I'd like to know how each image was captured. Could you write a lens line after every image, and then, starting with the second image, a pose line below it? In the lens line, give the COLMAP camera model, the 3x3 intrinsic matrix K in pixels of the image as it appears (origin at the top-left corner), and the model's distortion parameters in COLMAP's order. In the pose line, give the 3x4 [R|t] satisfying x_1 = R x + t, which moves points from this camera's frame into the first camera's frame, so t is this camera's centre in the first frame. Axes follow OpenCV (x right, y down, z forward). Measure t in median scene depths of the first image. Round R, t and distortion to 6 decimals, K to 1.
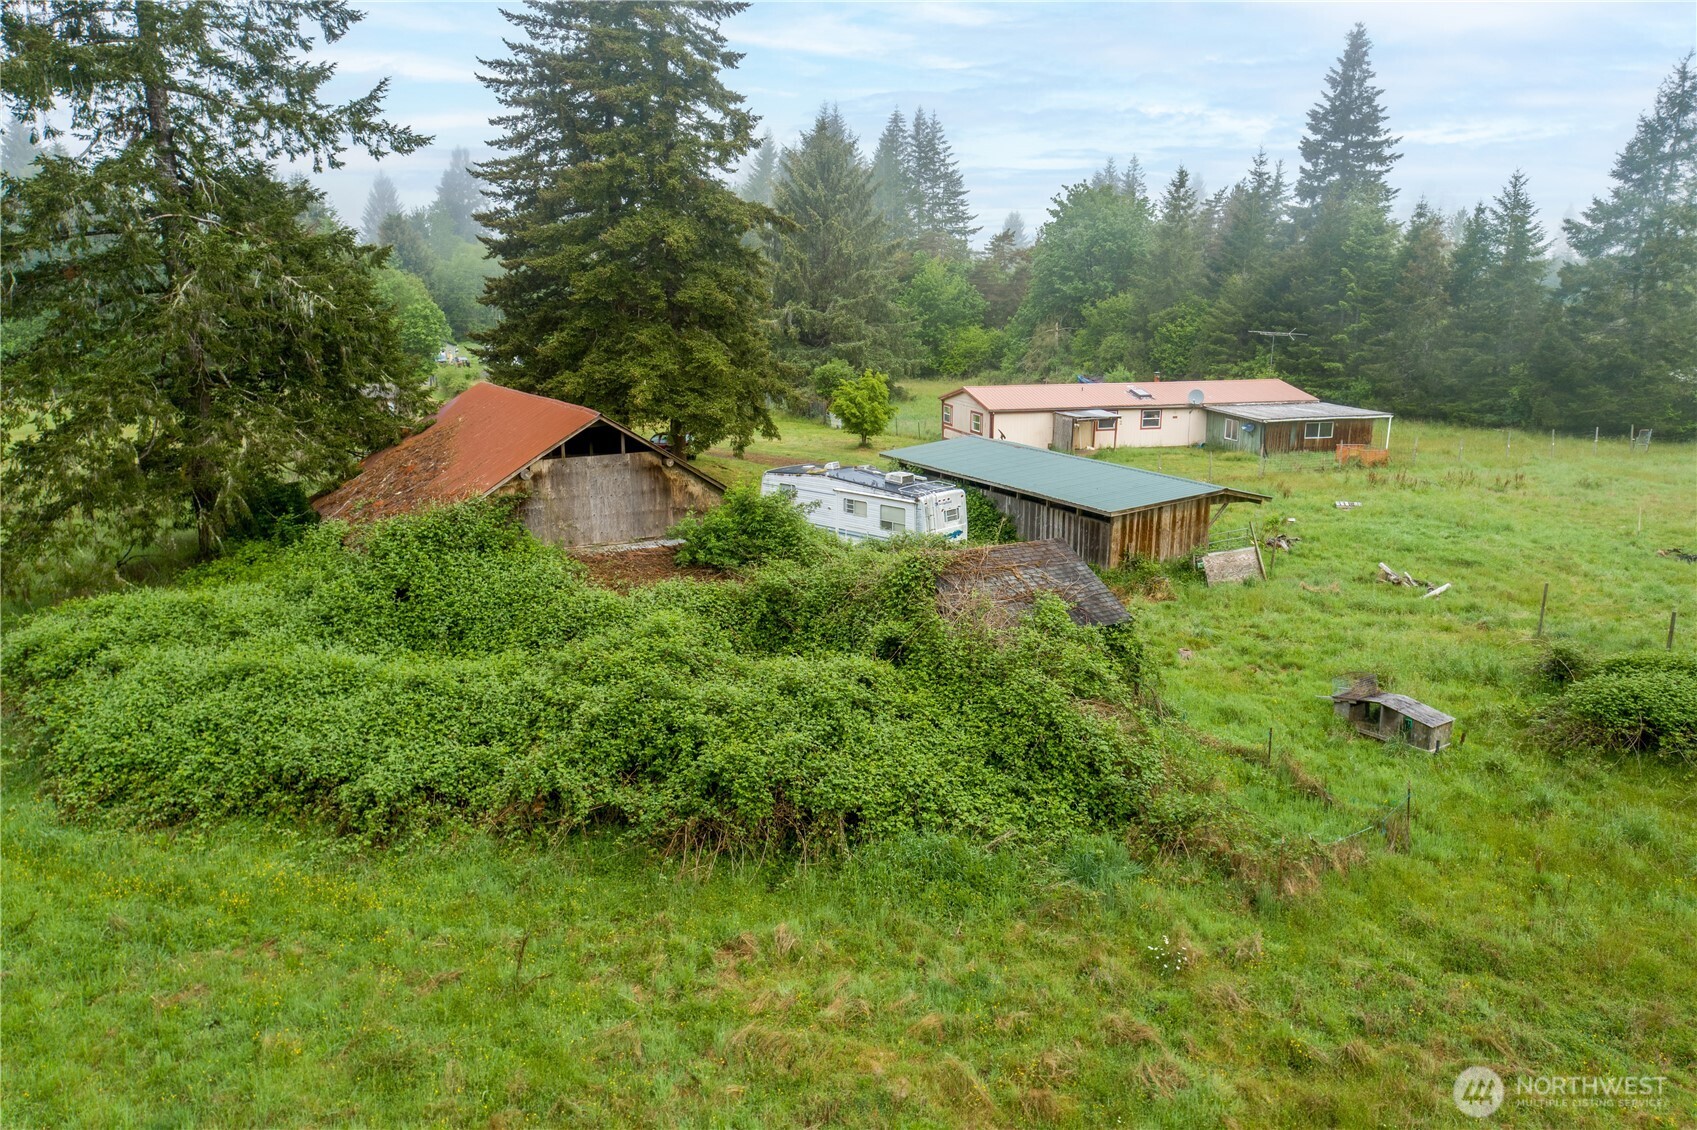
lens RADIAL K [[1145.8, 0, 846.5], [0, 1145.8, 564.7], [0, 0, 1]] dist [0.005395, 0.007679]
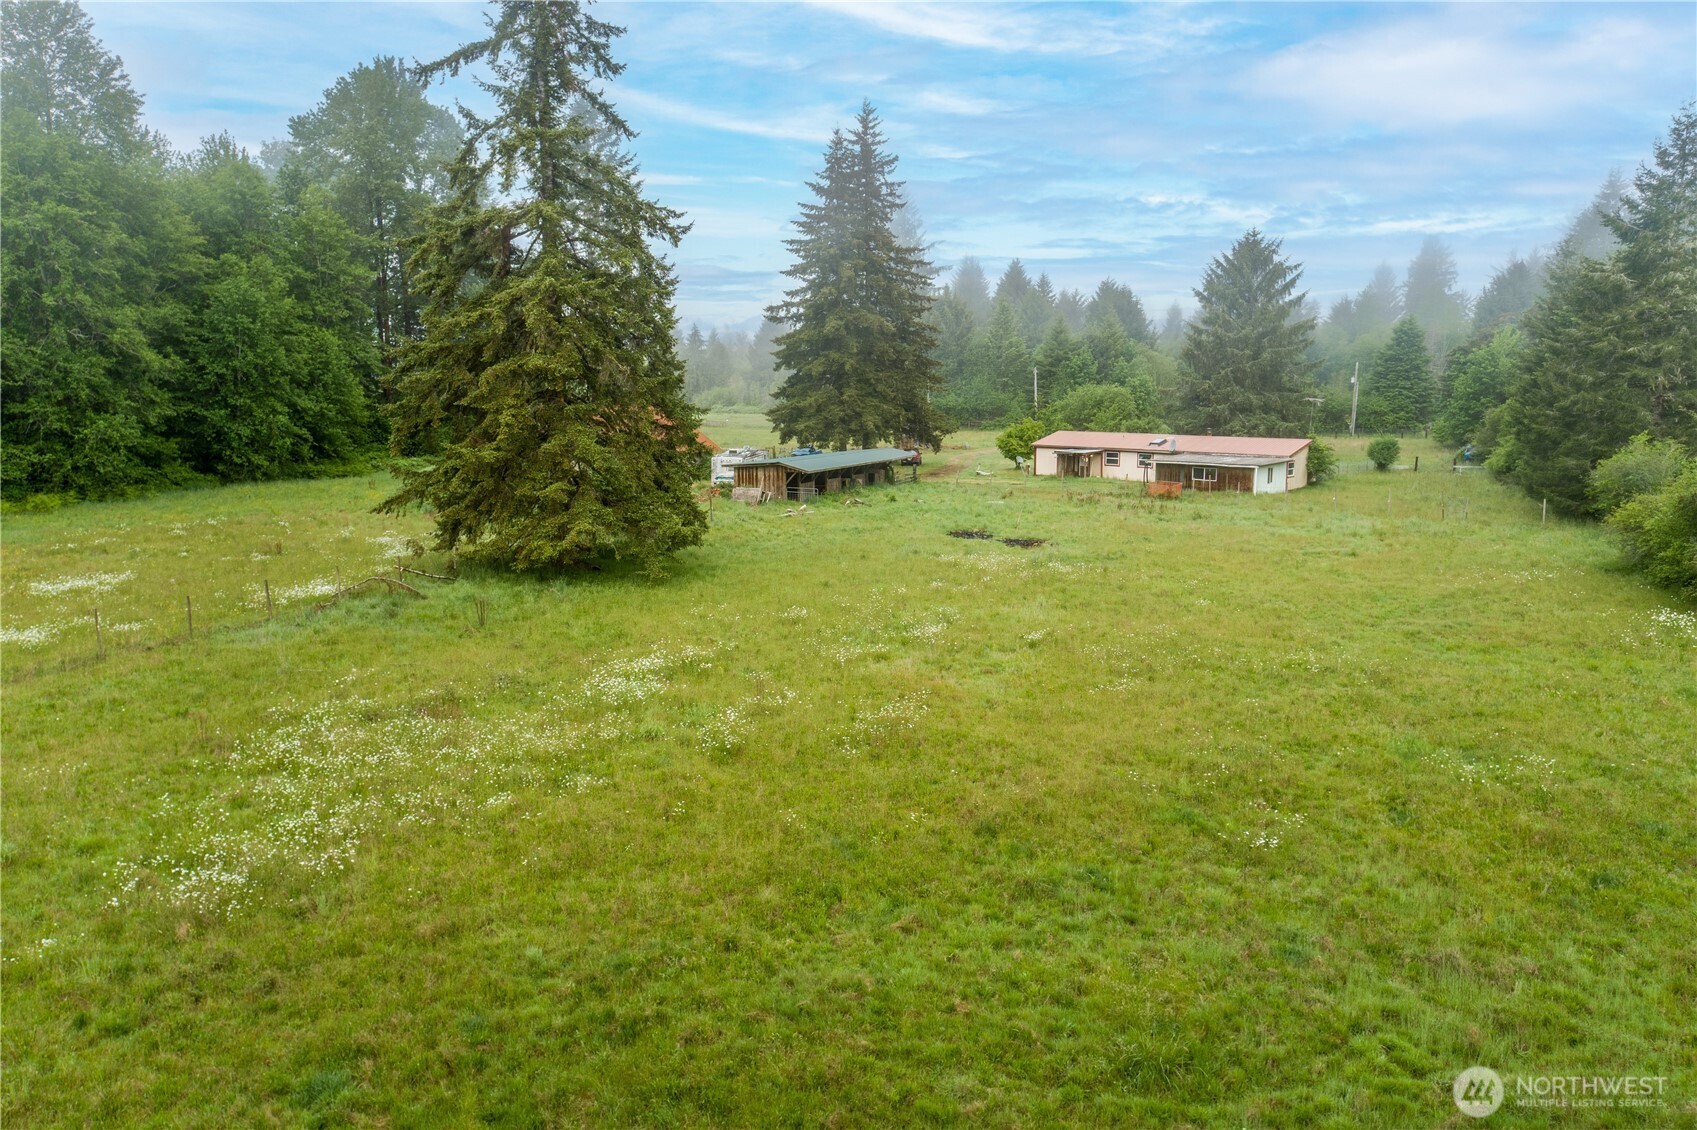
lens RADIAL K [[1145.8, 0, 854.4], [0, 1145.8, 567.4], [0, 0, 1]] dist [0.005395, 0.007679]
pose [[0.545356, 0.138209, -0.826732, 1.551739], [-0.190330, 0.980967, 0.038442, 0.007734], [0.816310, 0.136387, 0.561281, 0.012823]]
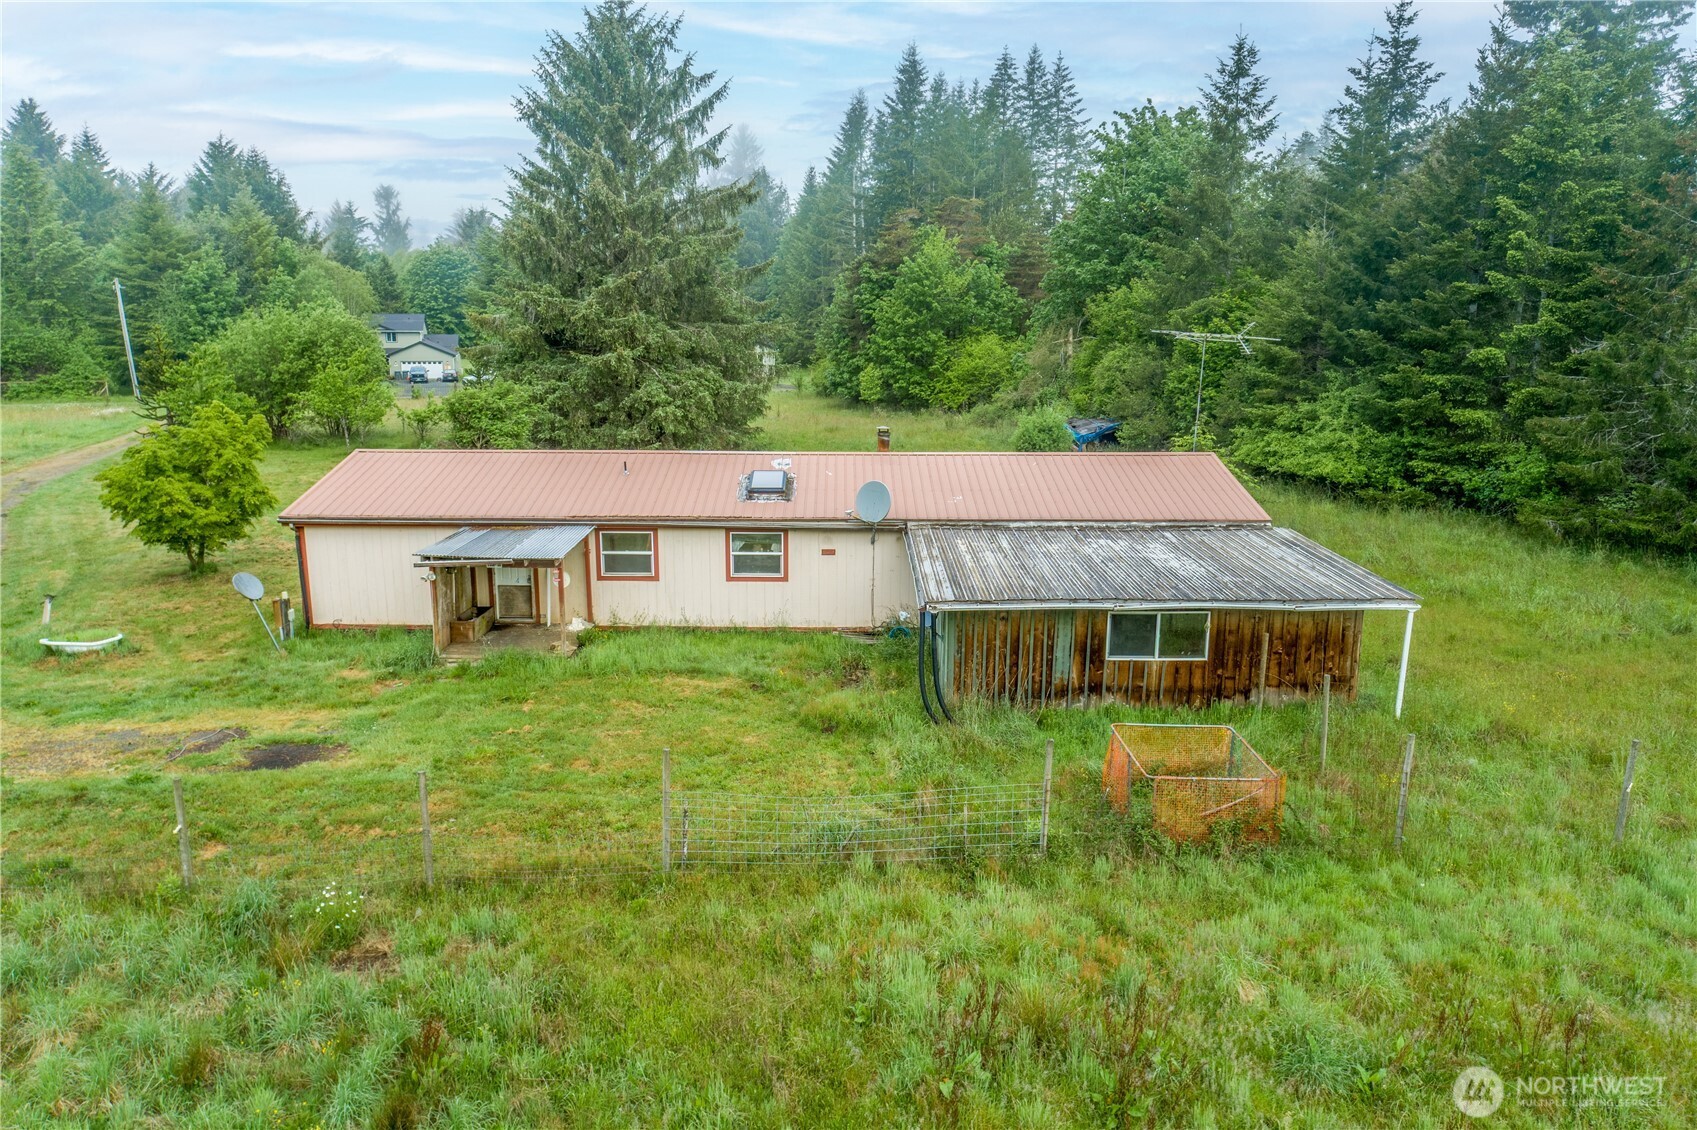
lens RADIAL K [[1145.8, 0, 846.5], [0, 1145.8, 573.7], [0, 0, 1]] dist [0.005395, 0.007679]
pose [[0.966989, 0.061722, -0.247228, 0.507079], [-0.063946, 0.997953, -0.000967, -0.160464], [0.246662, 0.016744, 0.968957, 0.843480]]
